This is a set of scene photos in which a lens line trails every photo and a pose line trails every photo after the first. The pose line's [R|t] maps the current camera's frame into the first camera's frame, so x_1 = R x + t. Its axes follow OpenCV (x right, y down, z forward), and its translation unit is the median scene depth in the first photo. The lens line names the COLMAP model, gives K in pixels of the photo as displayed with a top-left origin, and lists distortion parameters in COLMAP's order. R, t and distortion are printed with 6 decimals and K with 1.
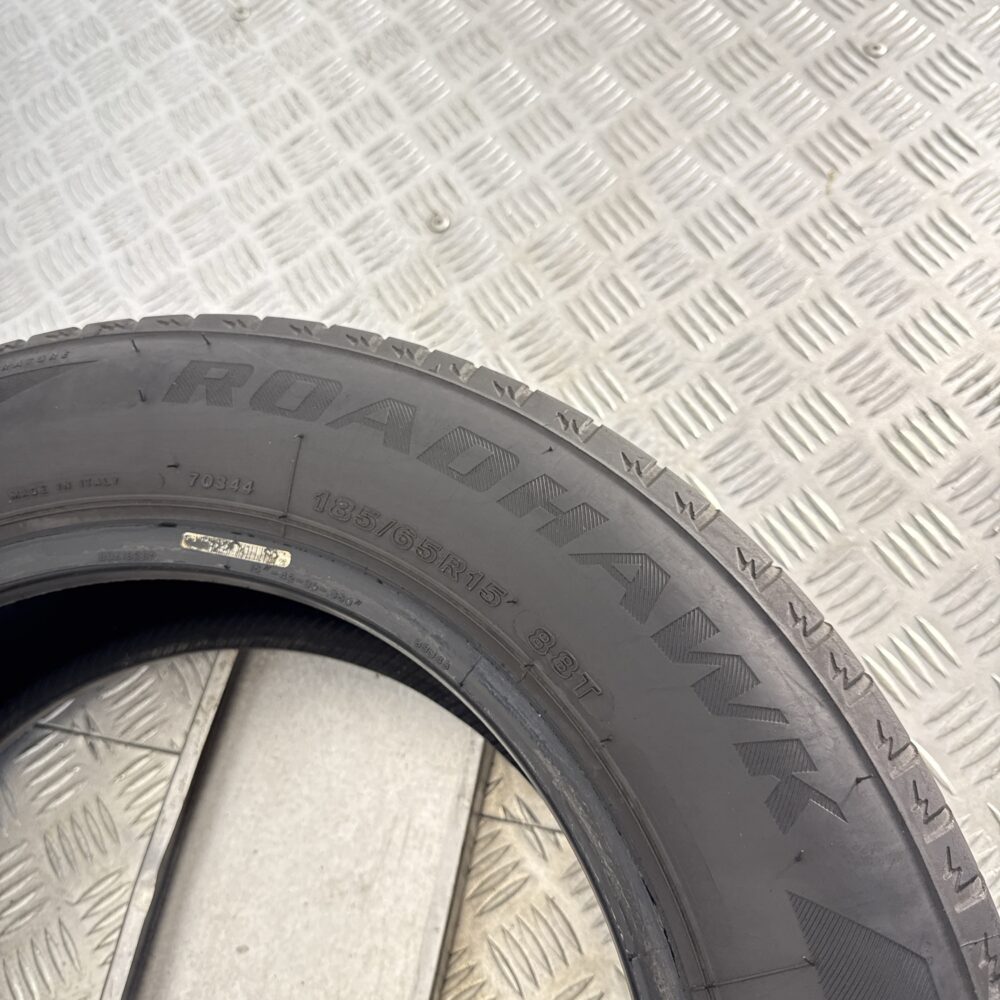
lens RADIAL K [[926.3, 0, 502.6], [0, 926.3, 496.9], [0, 0, 1]] dist [0.121227, -0.298294]
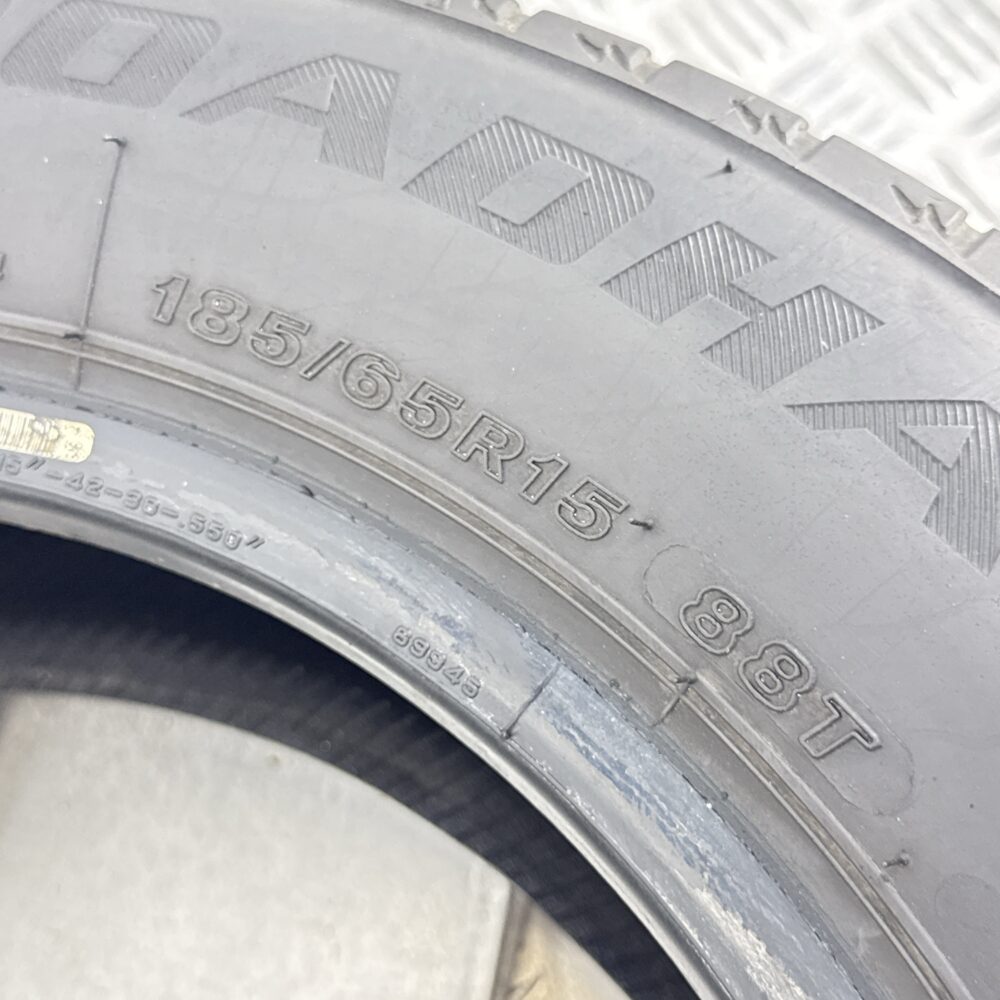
lens RADIAL K [[1520.3, 0, 500.0], [0, 1520.3, 500.0], [0, 0, 1]] dist [0.162173, -0.512788]
pose [[0.999393, 0.009894, 0.033411, -0.069787], [-0.009231, 0.999759, -0.019920, 0.109178], [-0.033600, 0.019600, 0.999243, 0.317302]]
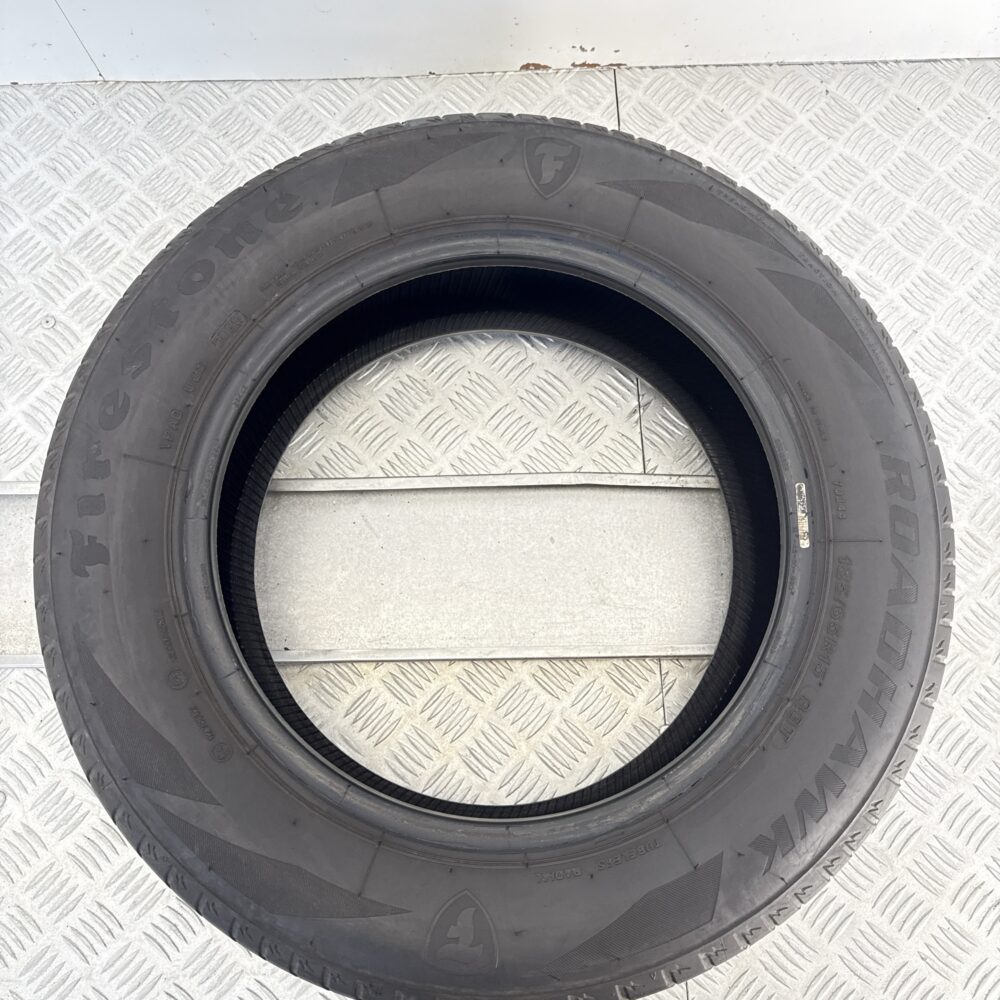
lens RADIAL K [[926.3, 0, 502.6], [0, 926.3, 496.9], [0, 0, 1]] dist [0.121227, -0.298294]
pose [[0.232976, 0.969187, -0.079987, -0.327403], [-0.920712, 0.246304, 0.302695, 0.036422], [0.313069, 0.003124, 0.949725, -0.914265]]
